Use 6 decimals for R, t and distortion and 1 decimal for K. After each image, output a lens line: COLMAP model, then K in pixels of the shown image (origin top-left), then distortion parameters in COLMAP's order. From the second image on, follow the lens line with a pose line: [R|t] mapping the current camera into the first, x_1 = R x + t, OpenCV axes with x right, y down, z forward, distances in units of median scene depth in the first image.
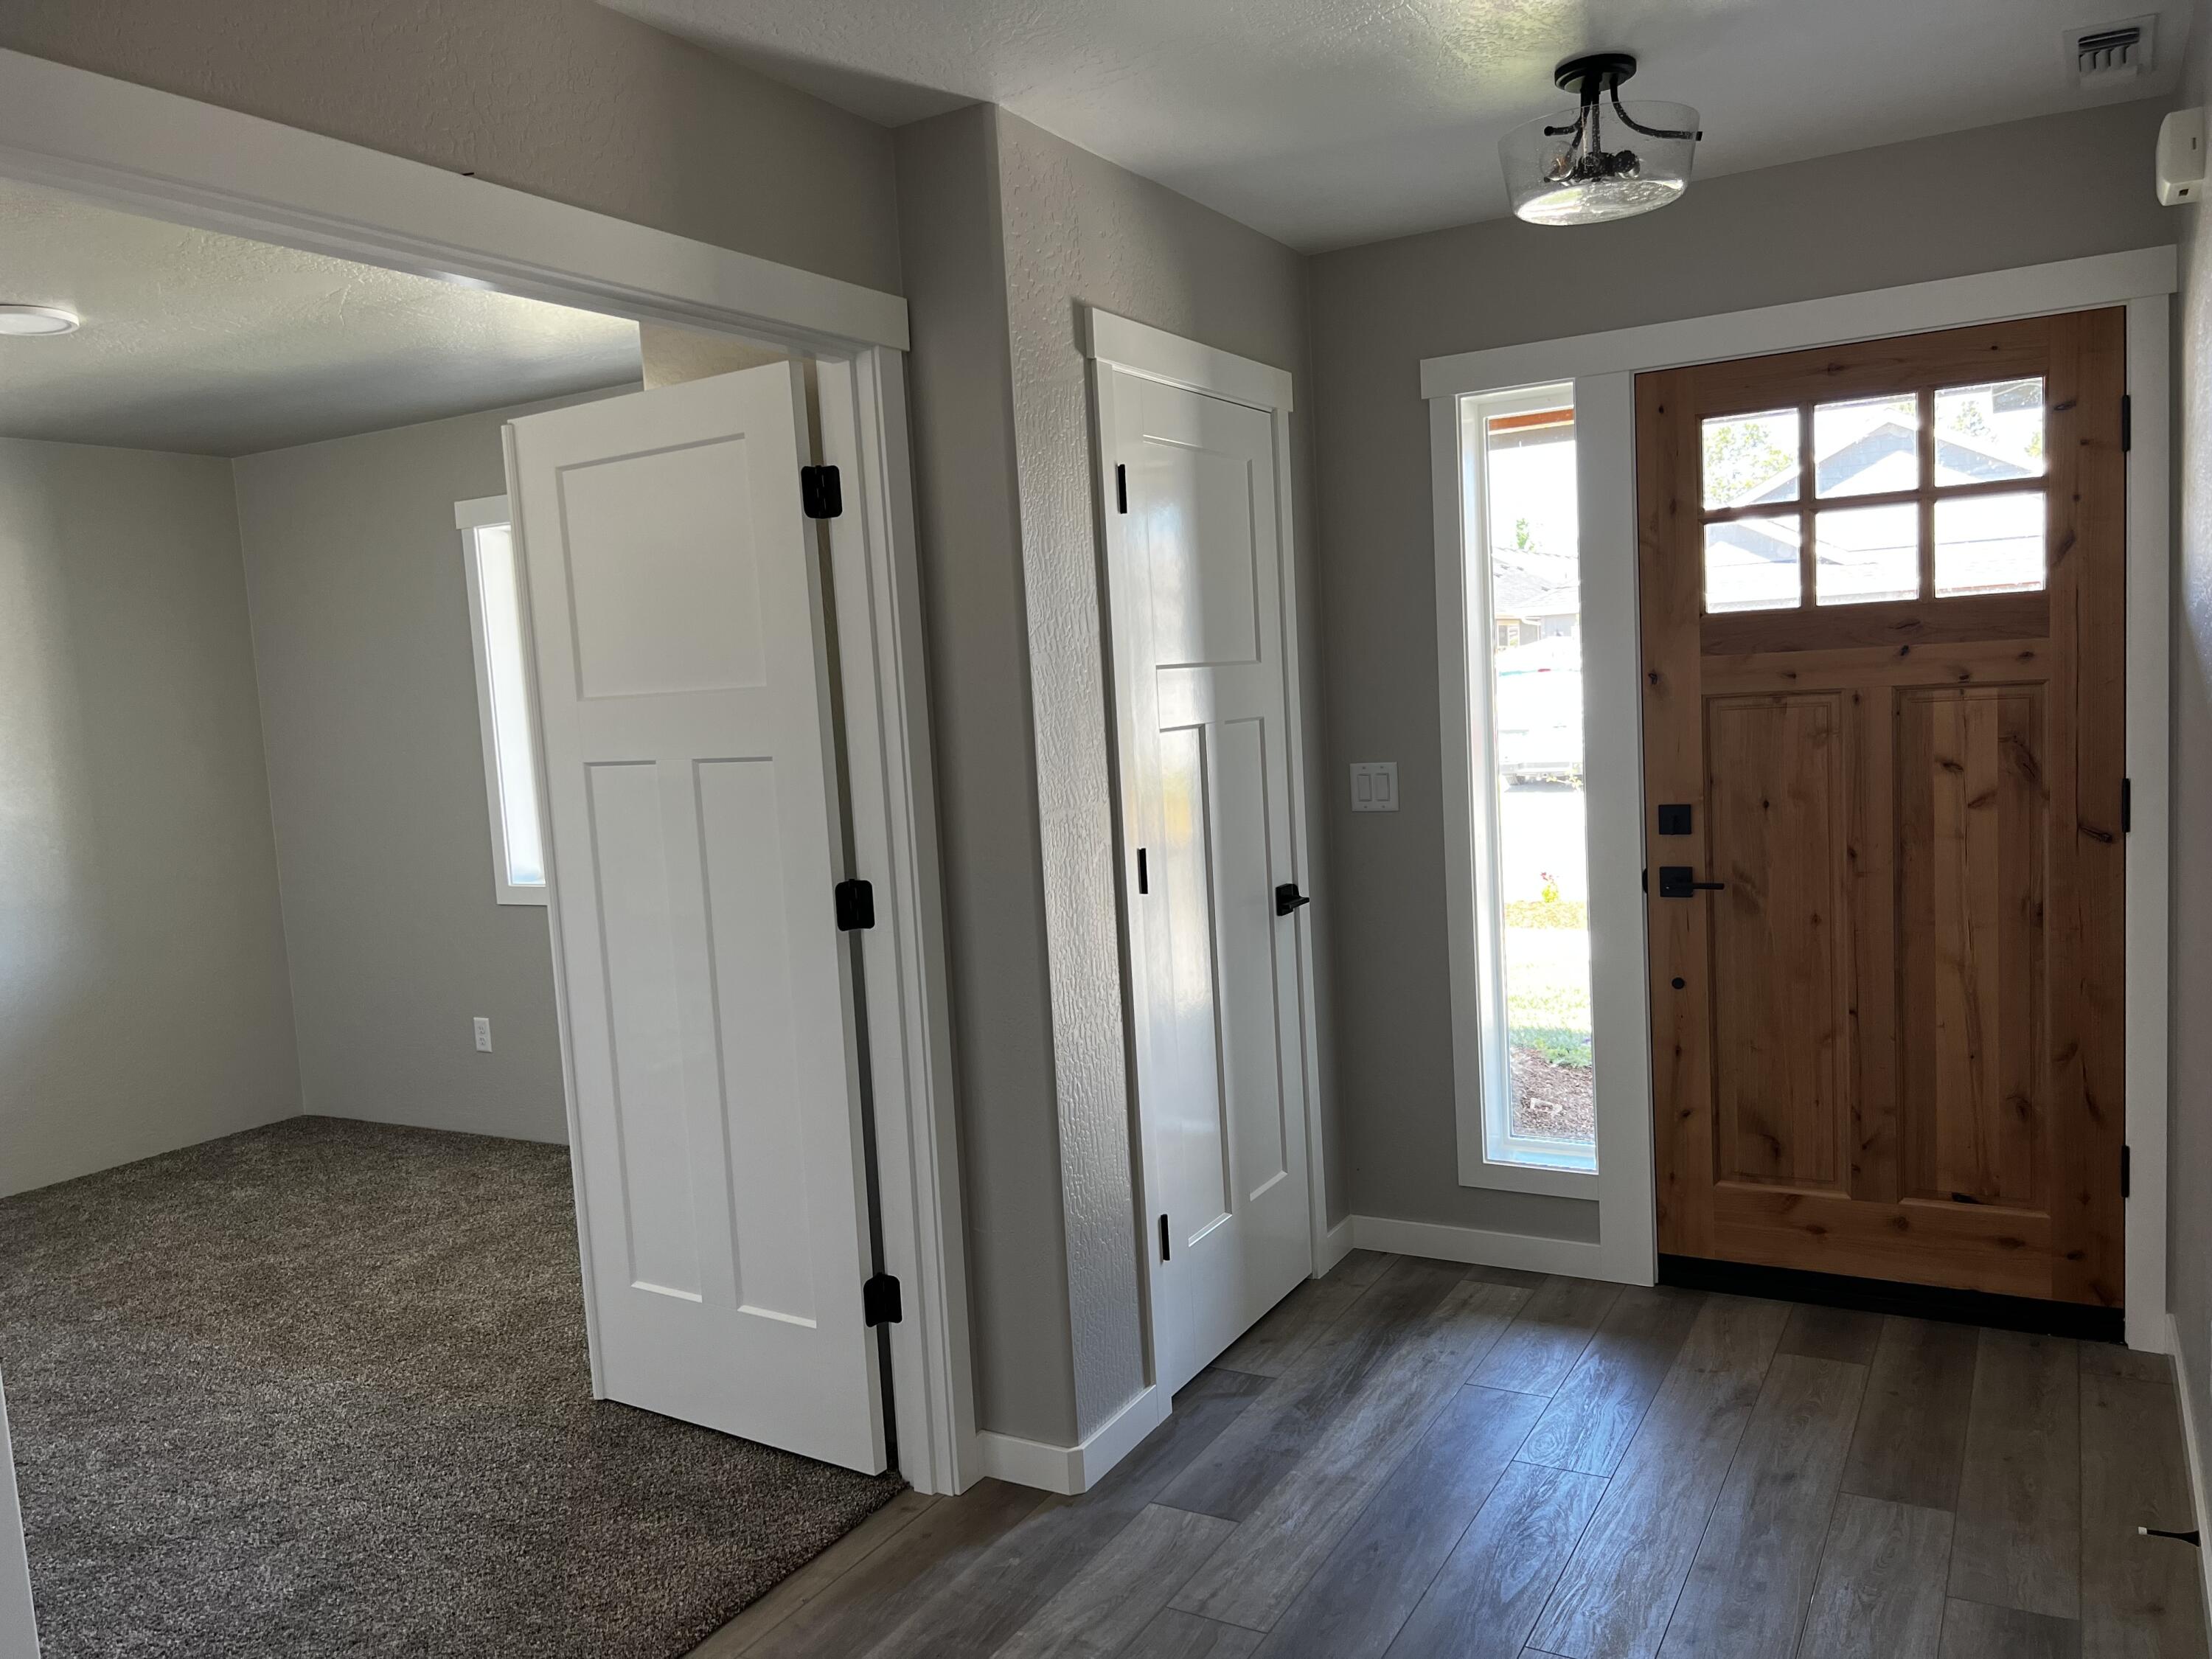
lens RADIAL K [[1654.9, 0, 1096.5], [0, 1654.9, 828.3], [0, 0, 1]] dist [0.005799, -0.014168]
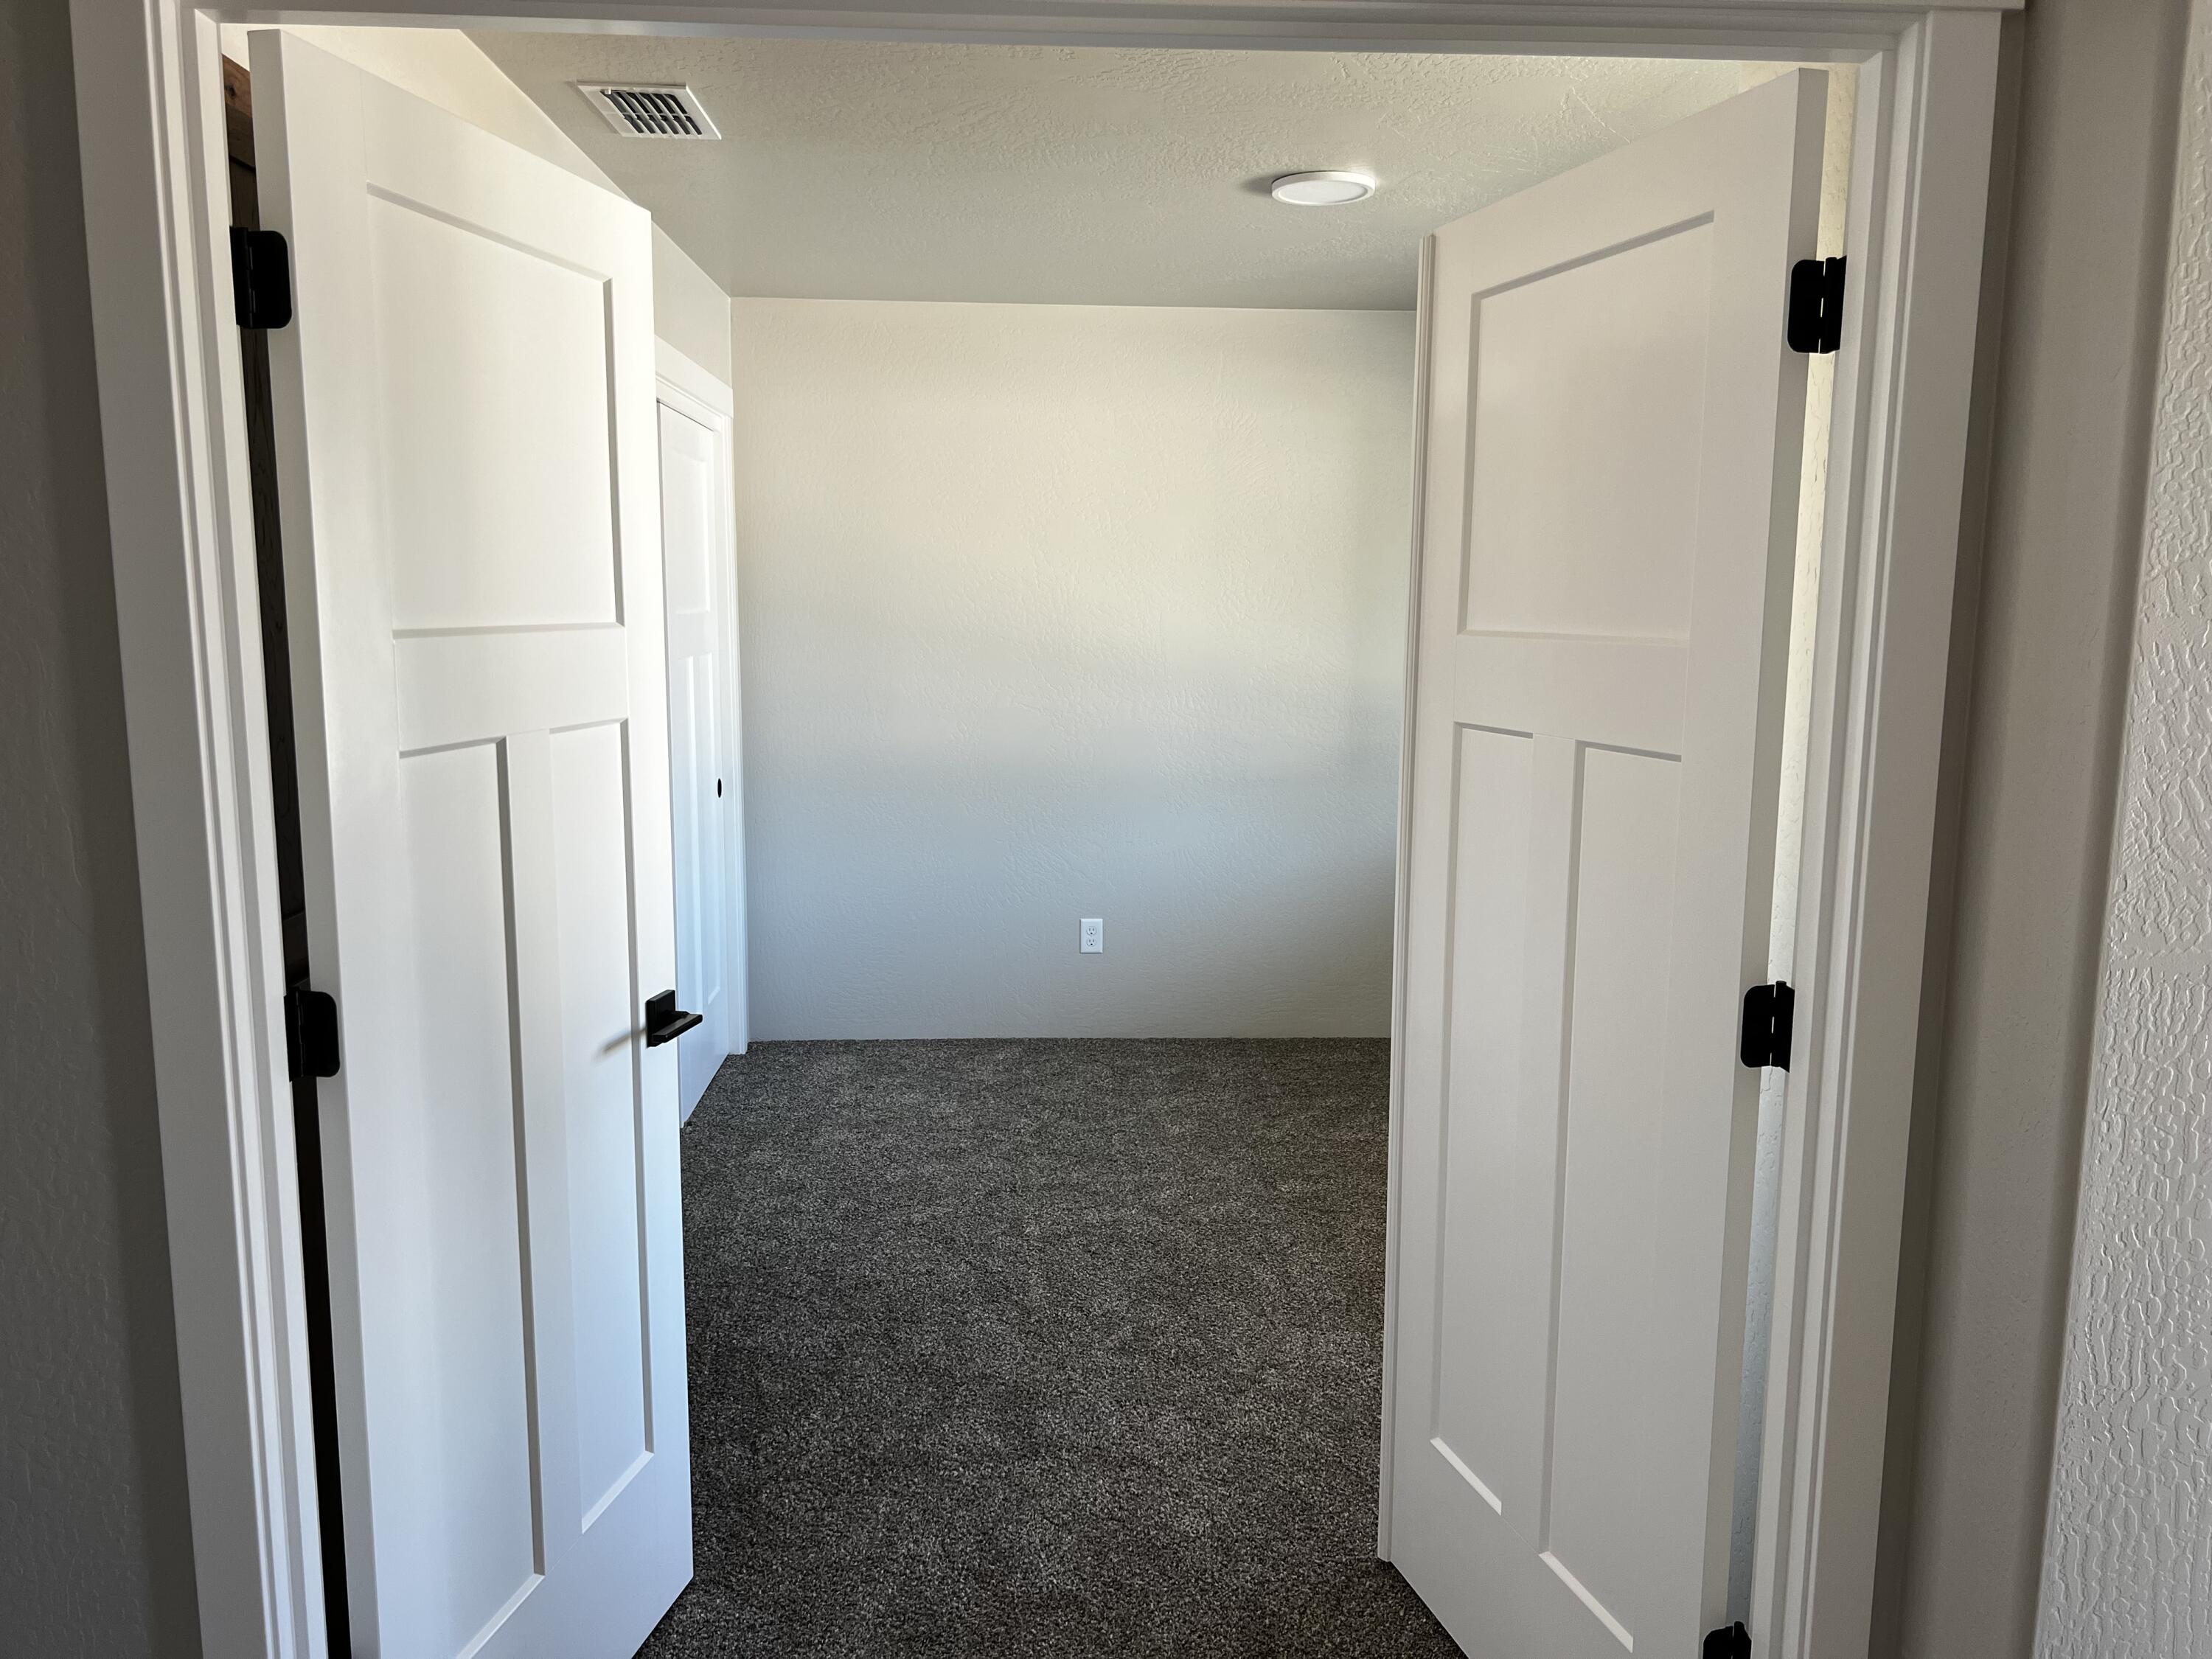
lens RADIAL K [[1654.9, 0, 1105.4], [0, 1654.9, 815.0], [0, 0, 1]] dist [0.005799, -0.014168]
pose [[0.567377, 0.181967, -0.803101, 0.130154], [-0.138469, 0.982474, 0.124783, -0.050009], [0.811733, 0.040406, 0.582630, 0.346791]]
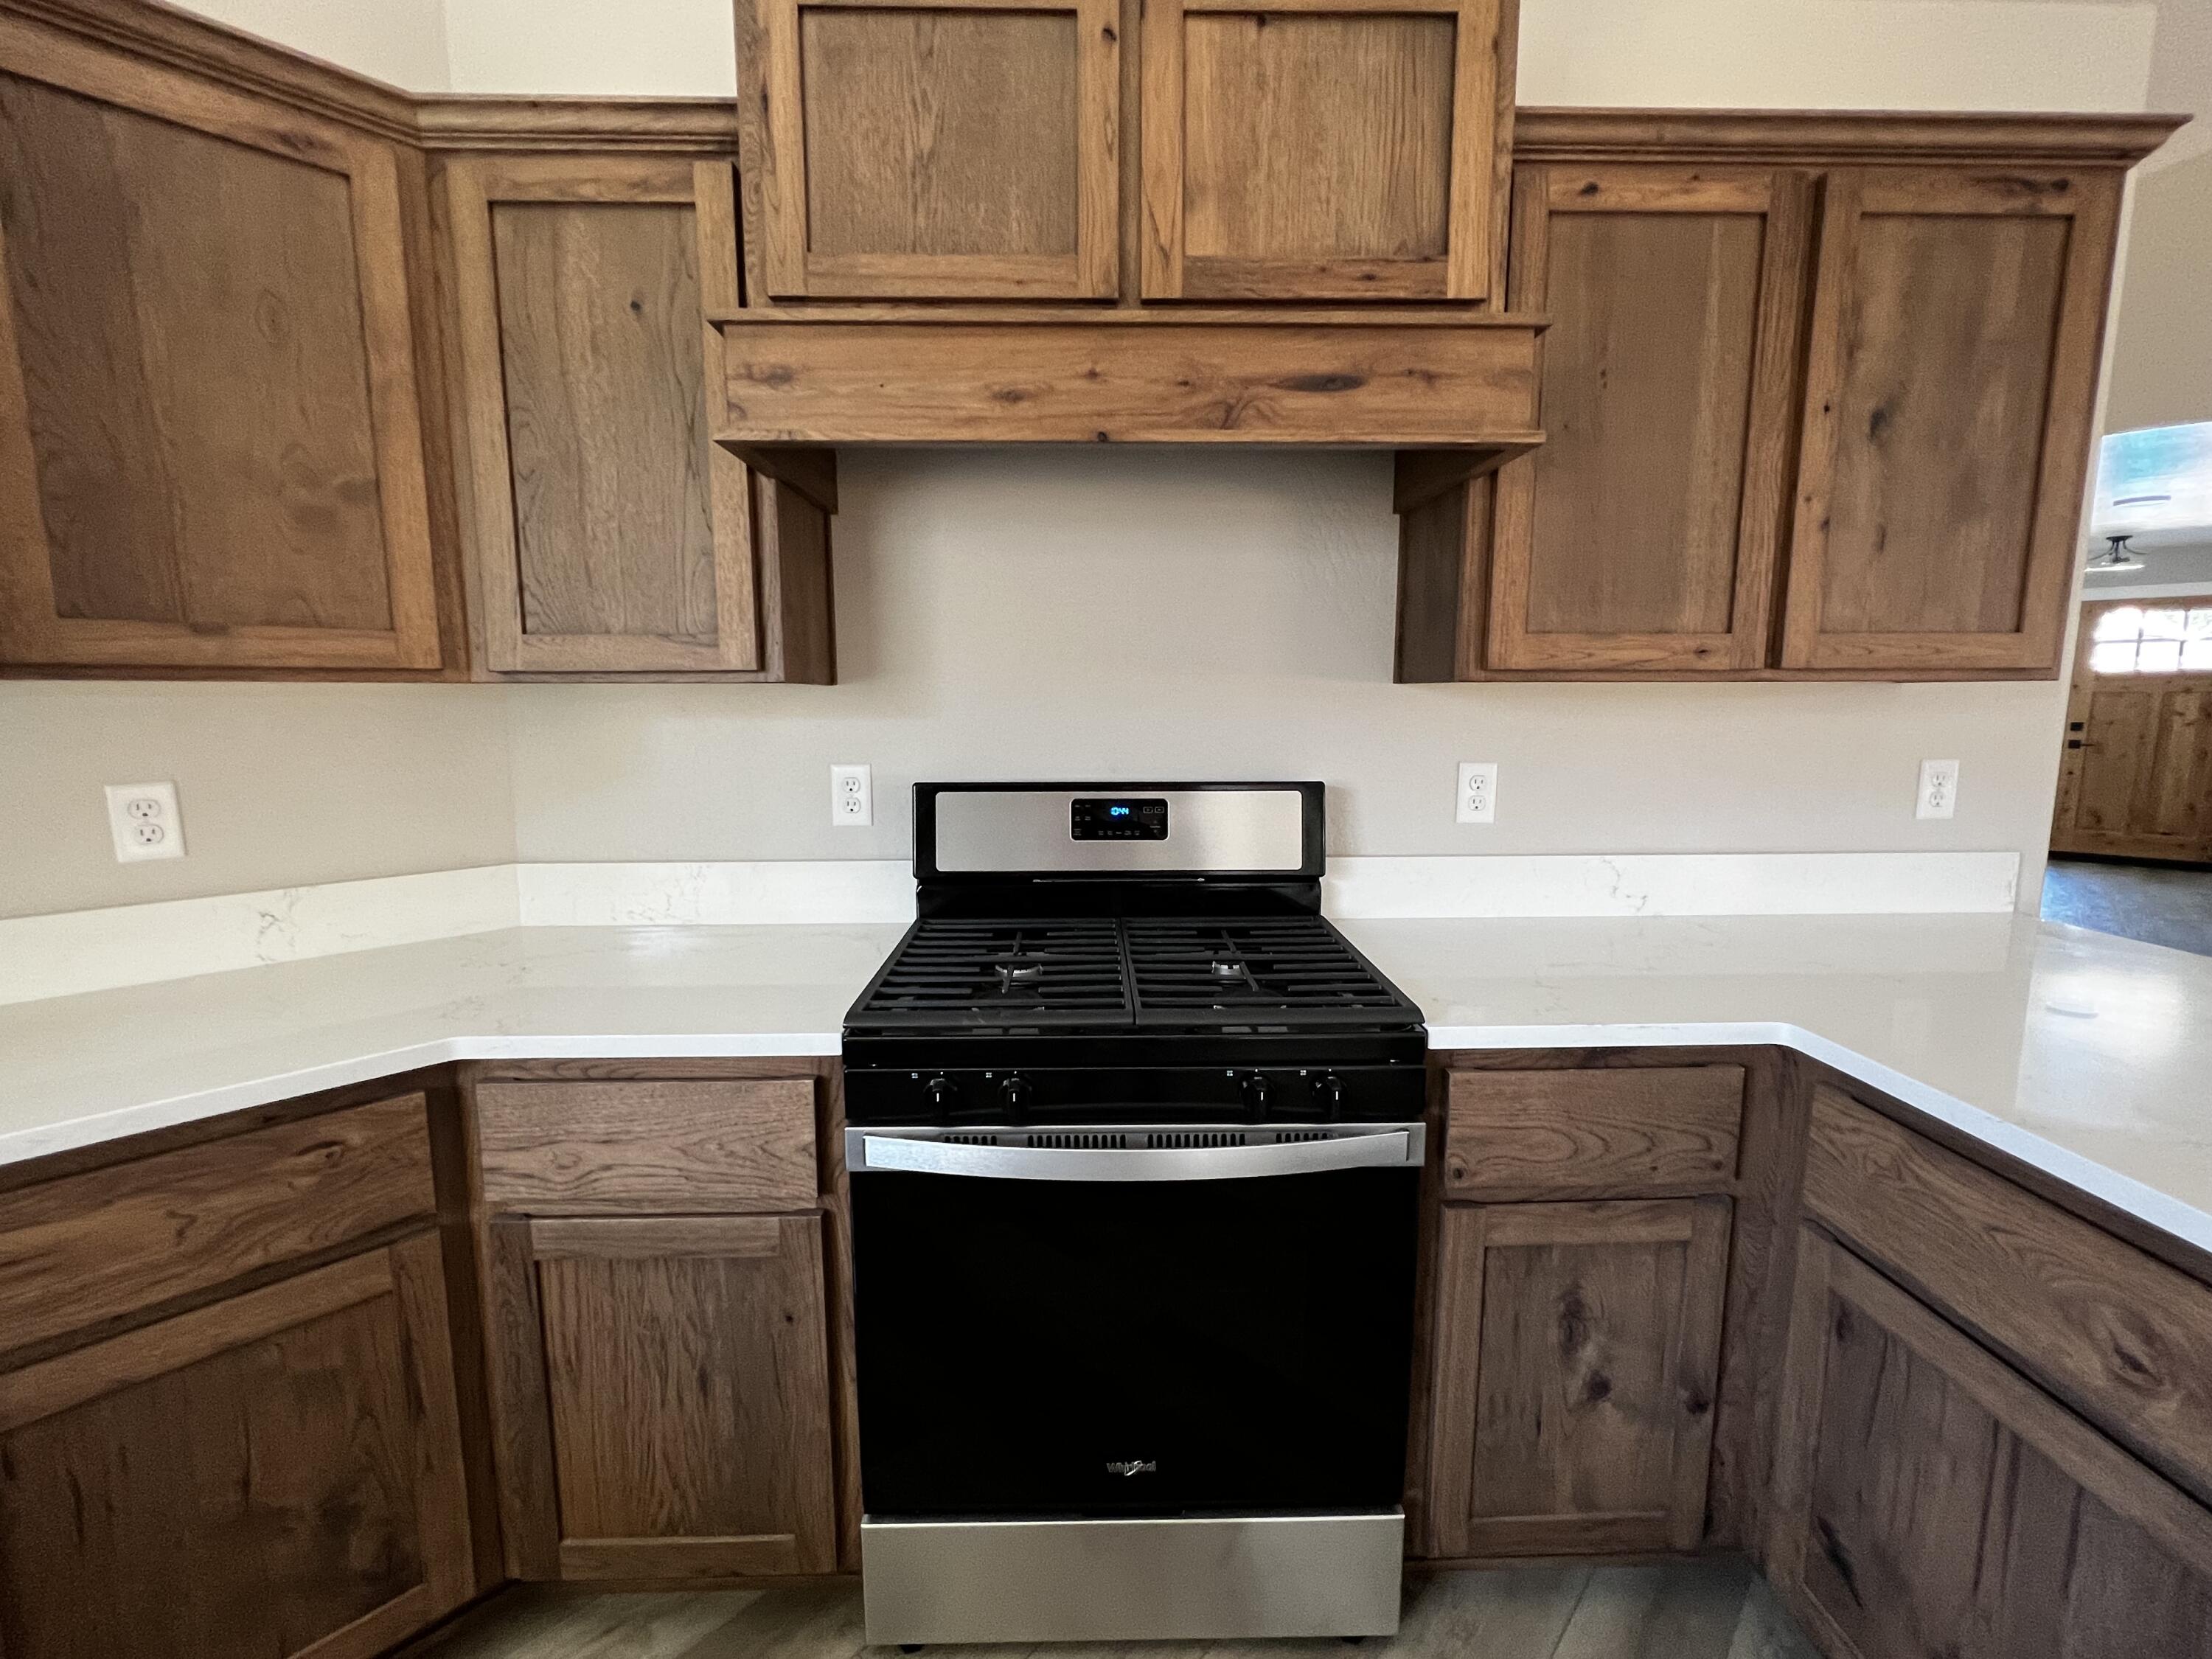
lens RADIAL K [[964.9, 0, 1100.8], [0, 964.9, 825.9], [0, 0, 1]] dist [-0.002891, 0.001229]
pose [[0.968680, 0.090397, -0.231274, -1.330716], [-0.080432, 0.995393, 0.052182, 0.299836], [0.234925, -0.031946, 0.971488, -1.702937]]
